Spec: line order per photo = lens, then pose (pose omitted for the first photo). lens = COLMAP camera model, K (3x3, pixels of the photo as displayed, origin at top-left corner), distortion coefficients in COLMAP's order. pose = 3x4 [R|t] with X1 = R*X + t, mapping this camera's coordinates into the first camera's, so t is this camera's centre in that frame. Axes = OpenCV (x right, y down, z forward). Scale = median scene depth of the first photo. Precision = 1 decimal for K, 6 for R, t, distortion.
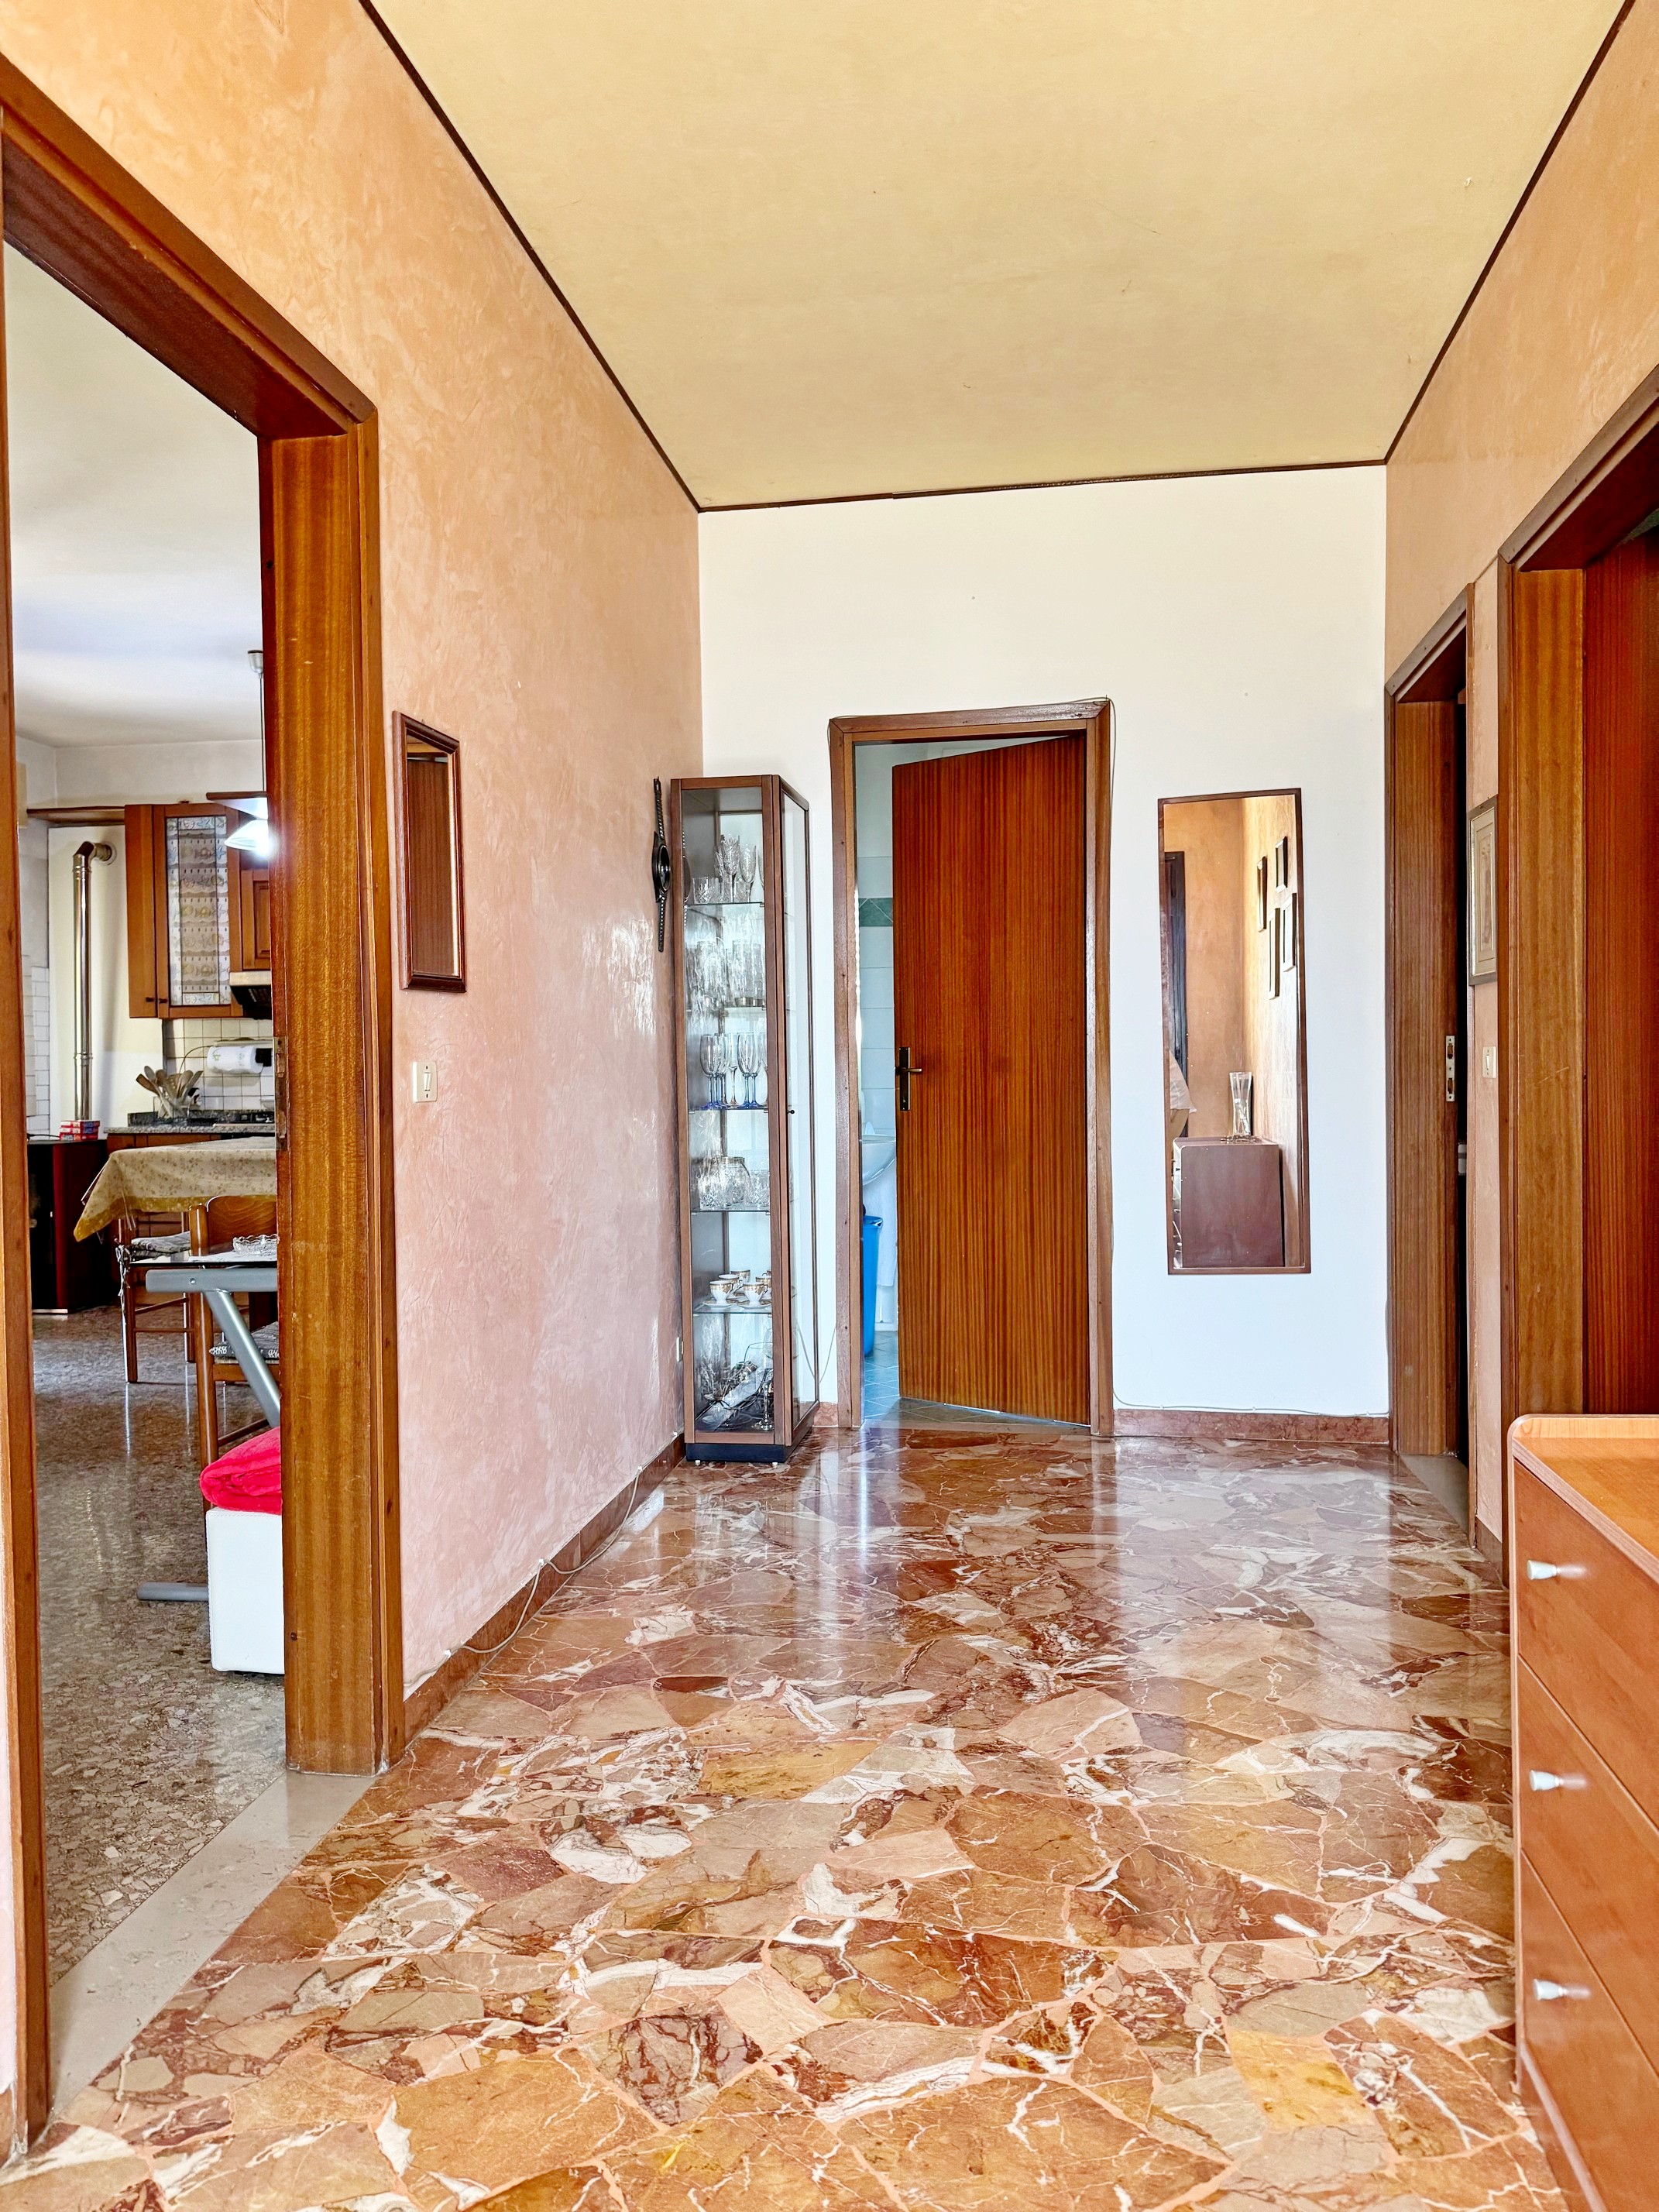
lens RADIAL K [[1528.0, 0, 830.0], [0, 1528.0, 1097.3], [0, 0, 1]] dist [-0.008404, -0.008257]
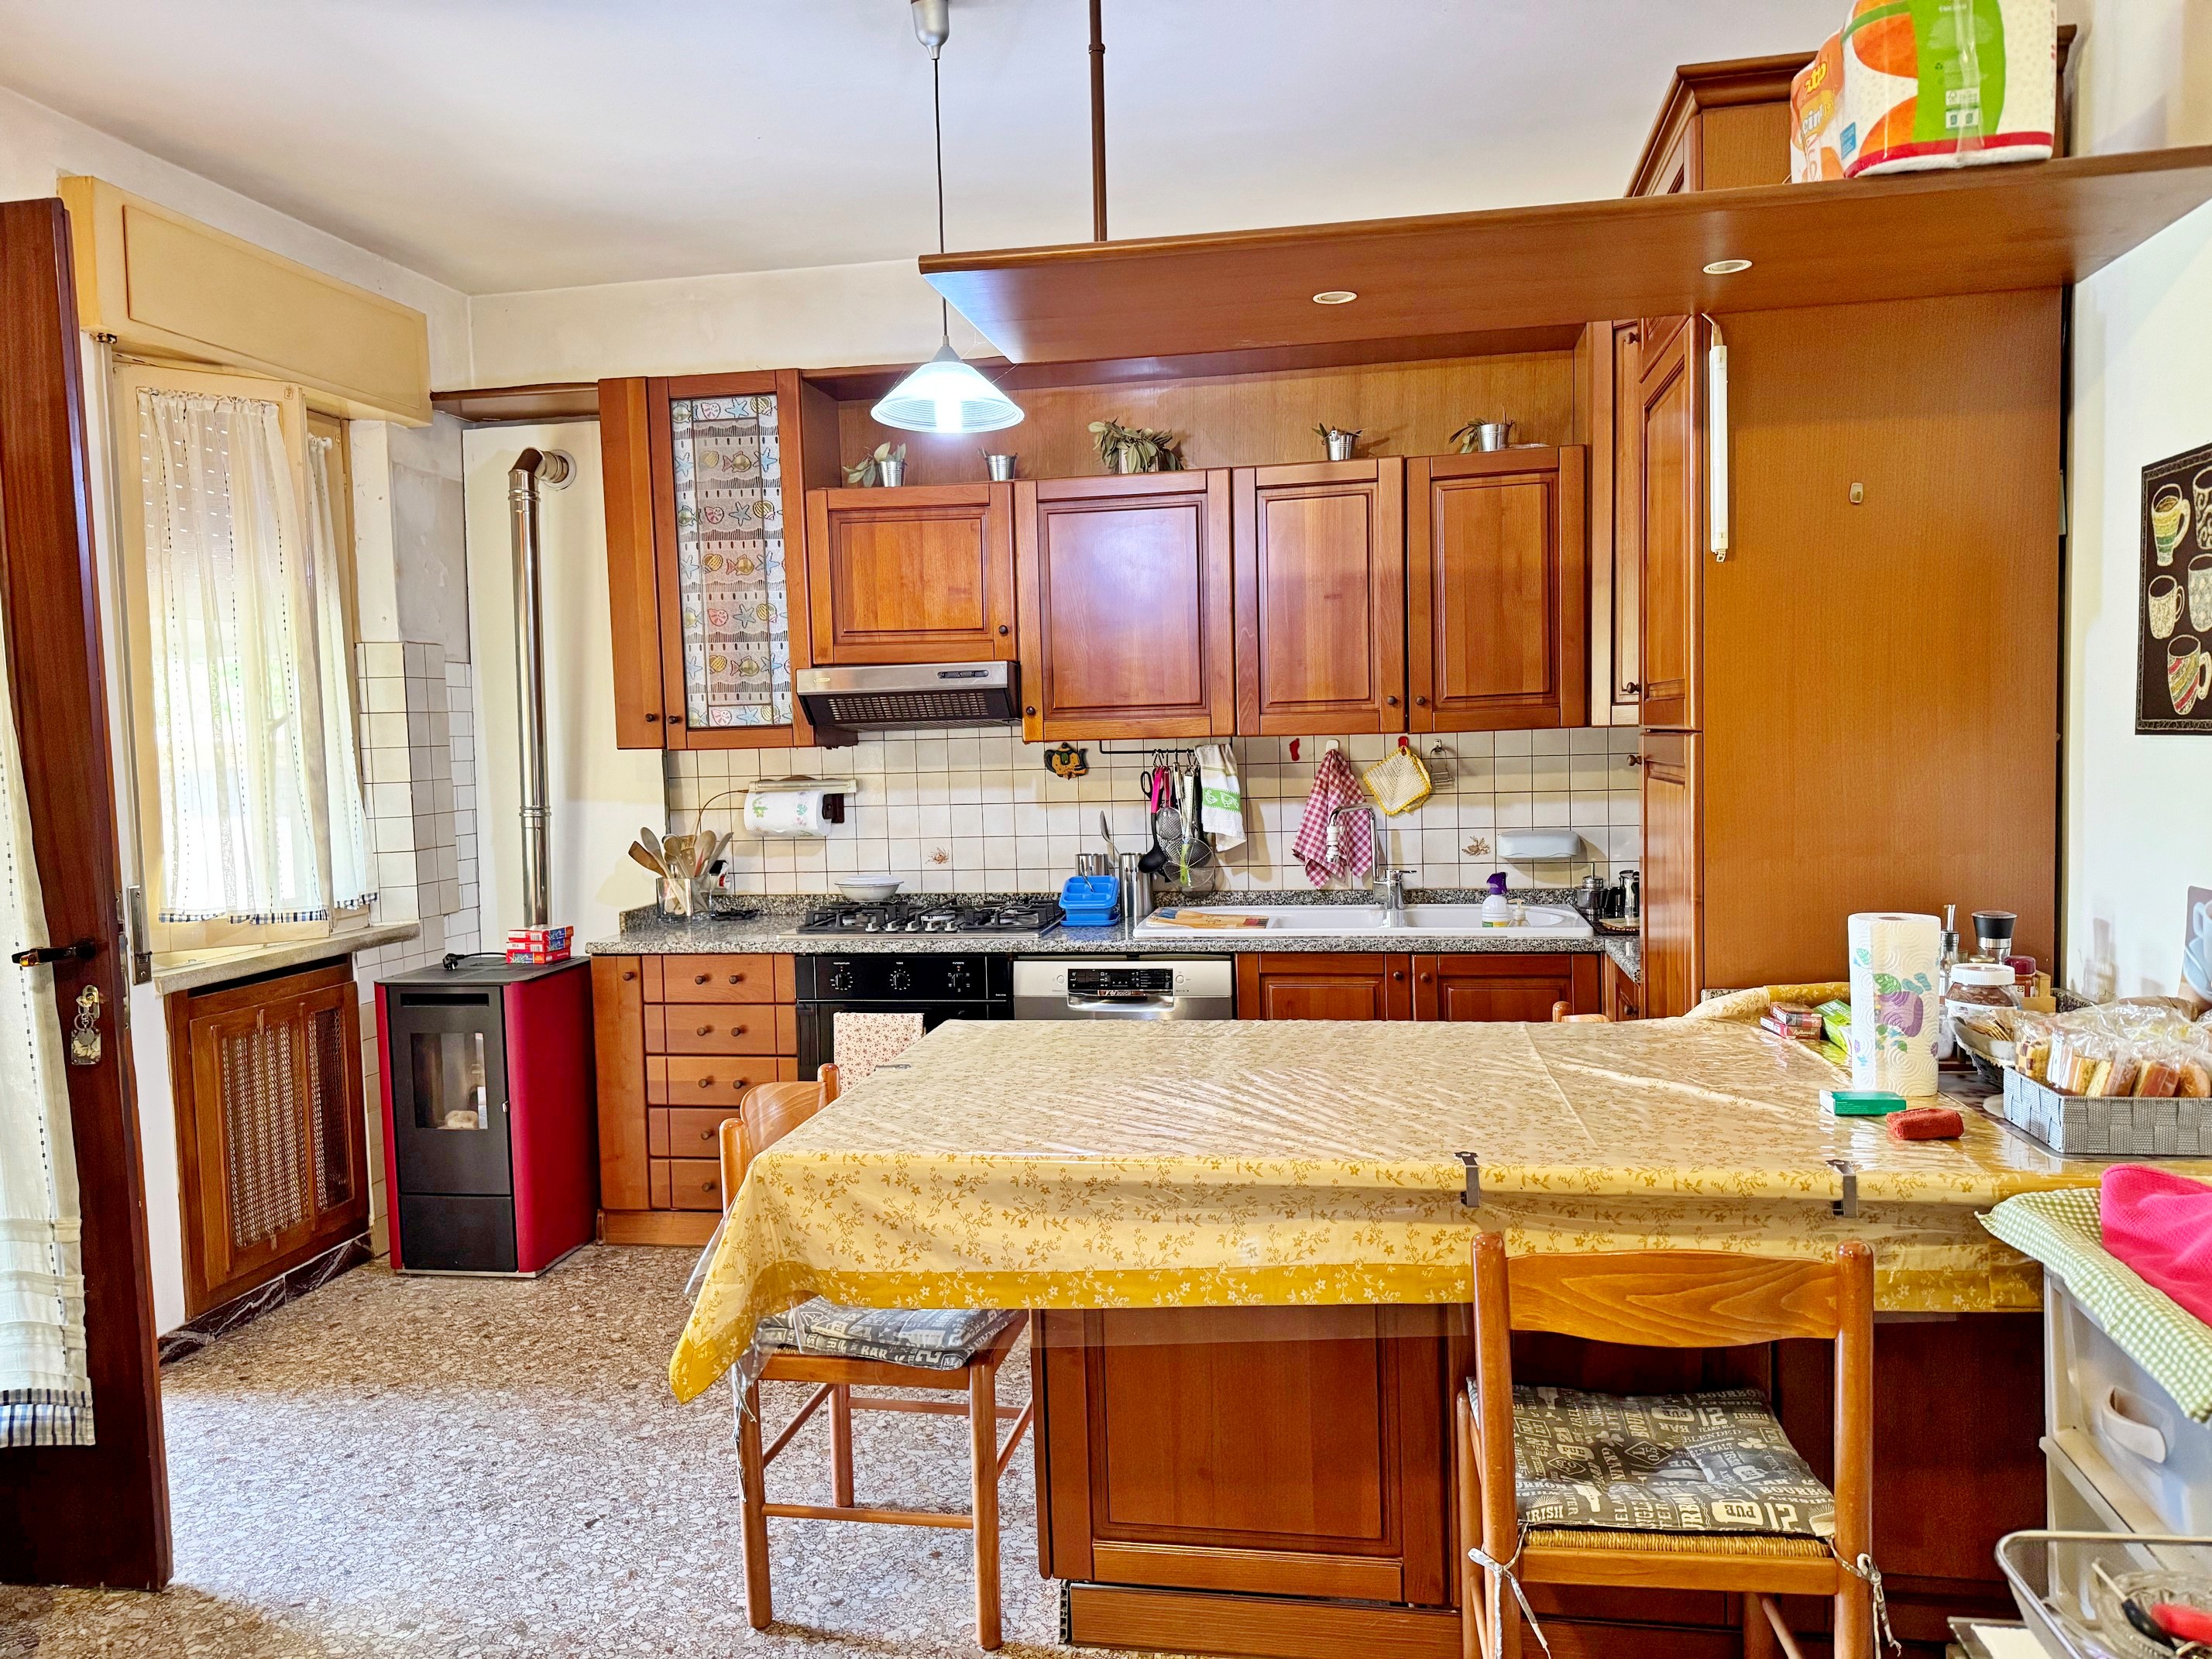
lens RADIAL K [[1528.0, 0, 1111.2], [0, 1528.0, 832.7], [0, 0, 1]] dist [-0.008404, -0.008257]
pose [[0.999457, -0.011784, -0.030779, -0.253321], [0.013456, 0.998413, 0.054688, -0.049798], [0.030086, -0.055072, 0.998029, 0.420424]]
